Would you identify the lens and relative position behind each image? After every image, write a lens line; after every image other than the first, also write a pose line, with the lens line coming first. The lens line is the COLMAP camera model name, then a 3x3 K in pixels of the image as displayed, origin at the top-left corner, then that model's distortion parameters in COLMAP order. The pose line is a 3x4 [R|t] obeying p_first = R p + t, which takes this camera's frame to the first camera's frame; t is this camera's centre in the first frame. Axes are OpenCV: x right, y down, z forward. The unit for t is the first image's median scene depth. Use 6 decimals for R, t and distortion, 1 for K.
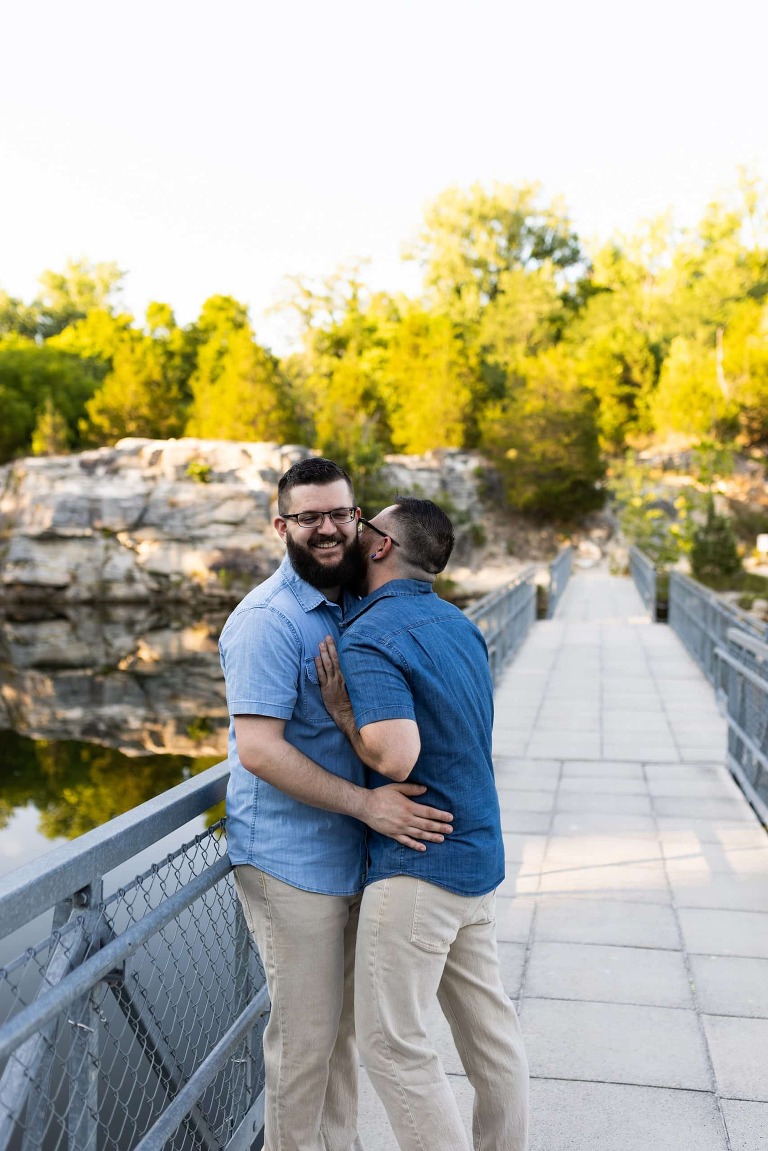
lens RADIAL K [[1135.2, 0, 393.5], [0, 1135.2, 572.7], [0, 0, 1]] dist [0.002956, -0.007106]
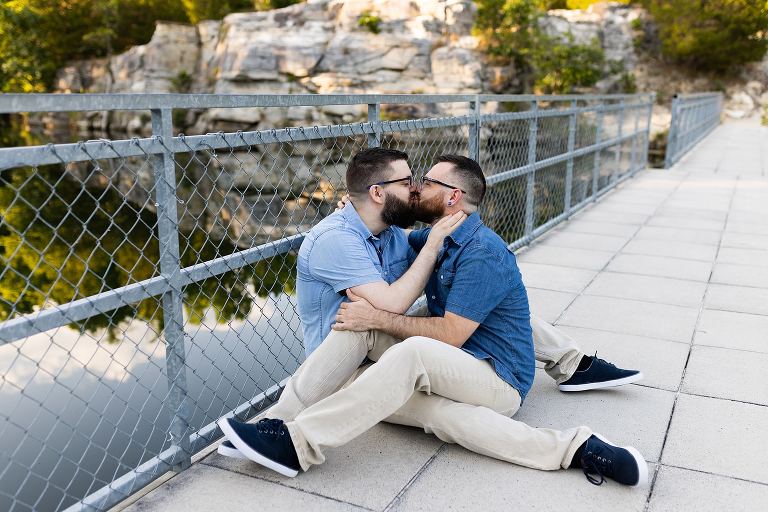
lens RADIAL K [[757.4, 0, 384.0], [0, 757.4, 256.0], [0, 0, 1]] dist [0.002956, -0.007106]
pose [[0.963202, 0.070339, -0.259411, 0.050230], [-0.025712, 0.984837, 0.171567, 0.009091], [0.267545, -0.158584, 0.950406, 0.253532]]
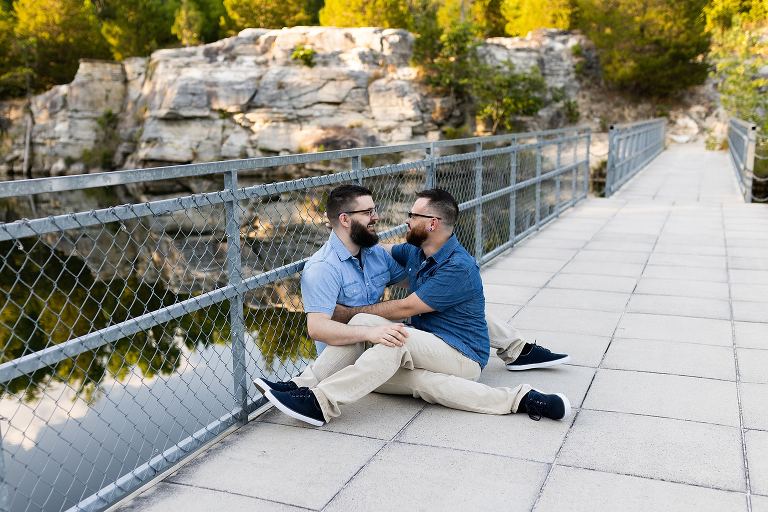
lens RADIAL K [[828.4, 0, 348.1], [0, 828.4, 265.1], [0, 0, 1]] dist [-0.000436, -0.005516]
pose [[0.973574, 0.026290, -0.226853, 0.052284], [0.003384, 0.991582, 0.129436, 0.006958], [0.228346, -0.126783, 0.965290, 0.218103]]
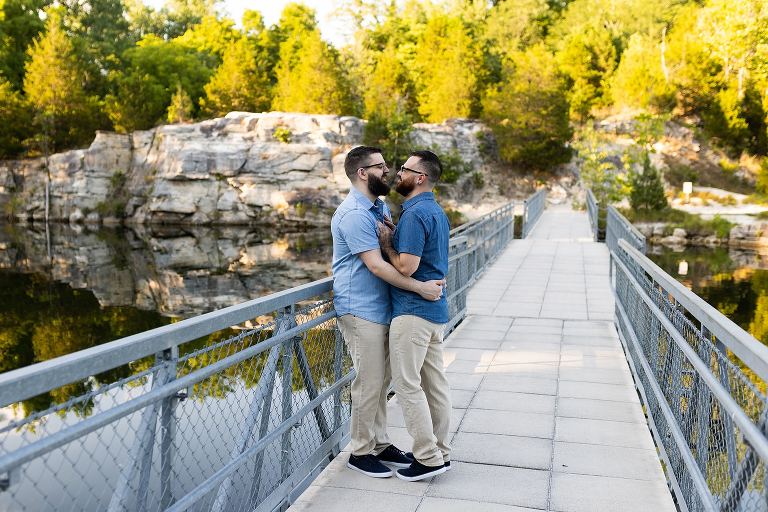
lens RADIAL K [[828.4, 0, 348.1], [0, 828.4, 265.1], [0, 0, 1]] dist [-0.000436, -0.005516]
pose [[0.996321, 0.016037, -0.084188, 0.001685], [-0.010156, 0.997508, 0.069819, 0.001611], [0.085098, -0.068707, 0.994001, -0.042893]]
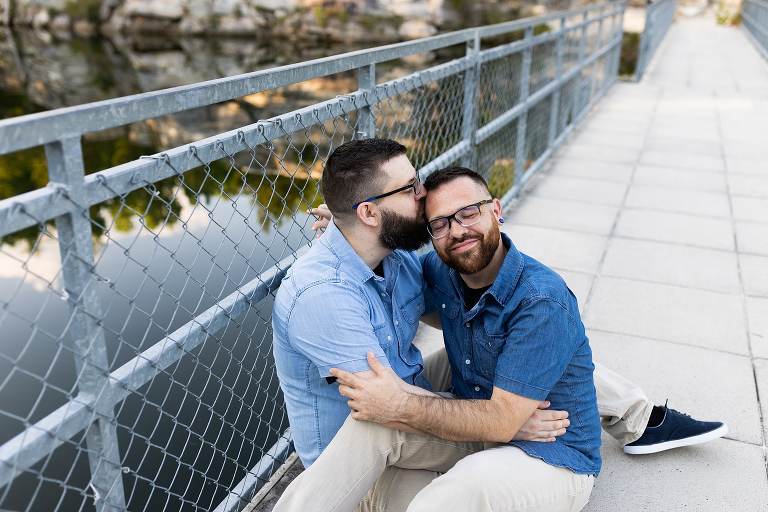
lens RADIAL K [[766.0, 0, 384.0], [0, 766.0, 256.0], [0, 0, 1]] dist [-0.000304, 0.009201]
pose [[0.982845, 0.082299, -0.165055, 0.038176], [-0.029570, 0.953658, 0.299435, 0.002869], [0.182049, -0.289418, 0.939732, 0.274795]]
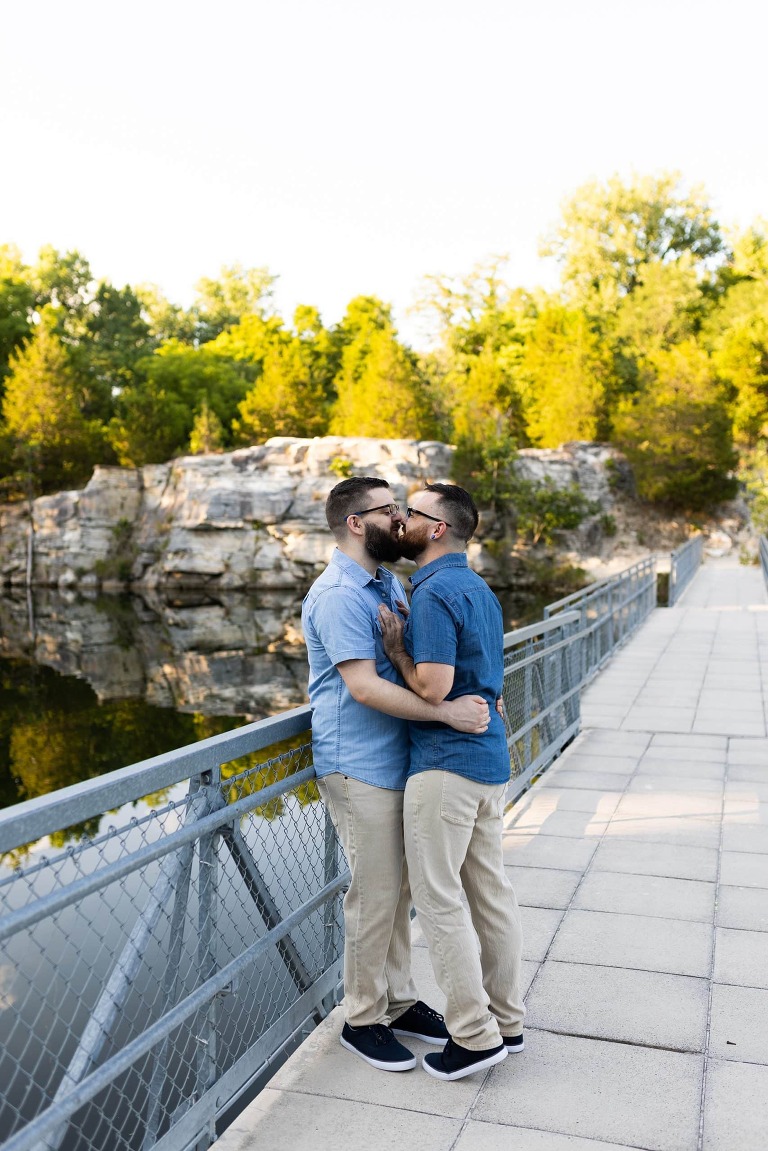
lens RADIAL K [[1101.0, 0, 384.0], [0, 1101.0, 575.5], [0, 0, 1]] dist [-0.001298, 0.005546]
pose [[0.990948, 0.001602, -0.134239, 0.006734], [0.000061, 0.999923, 0.012382, 0.000042], [0.134248, -0.012279, 0.990872, -0.017815]]
